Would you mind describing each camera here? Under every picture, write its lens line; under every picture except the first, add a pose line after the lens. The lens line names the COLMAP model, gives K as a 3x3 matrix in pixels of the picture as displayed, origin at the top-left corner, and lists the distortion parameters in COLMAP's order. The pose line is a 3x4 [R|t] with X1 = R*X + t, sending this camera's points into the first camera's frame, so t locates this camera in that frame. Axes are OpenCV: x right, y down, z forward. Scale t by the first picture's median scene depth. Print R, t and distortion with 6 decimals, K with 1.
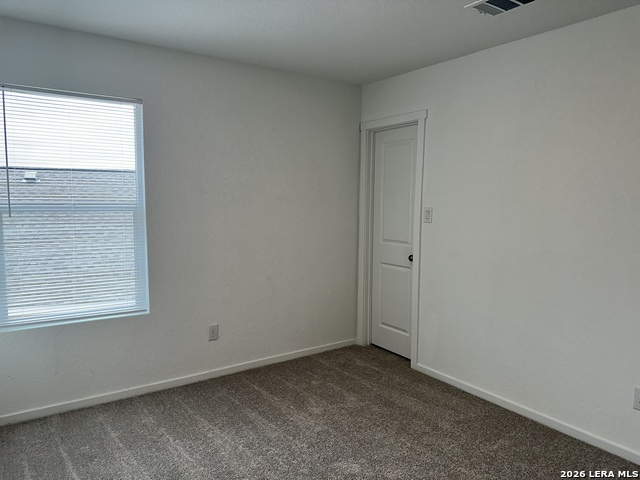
lens RADIAL K [[455.3, 0, 320.0], [0, 455.3, 240.0], [0, 0, 1]] dist [0.069608, -0.068065]
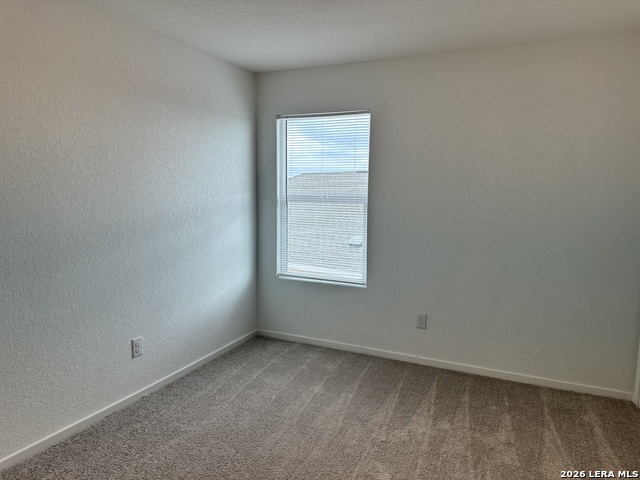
lens RADIAL K [[455.3, 0, 320.0], [0, 455.3, 240.0], [0, 0, 1]] dist [0.069608, -0.068065]
pose [[0.497891, 0.088403, -0.862722, 0.542486], [-0.088443, 0.994780, 0.050893, -0.013859], [0.862718, 0.050963, 0.503110, 0.272595]]
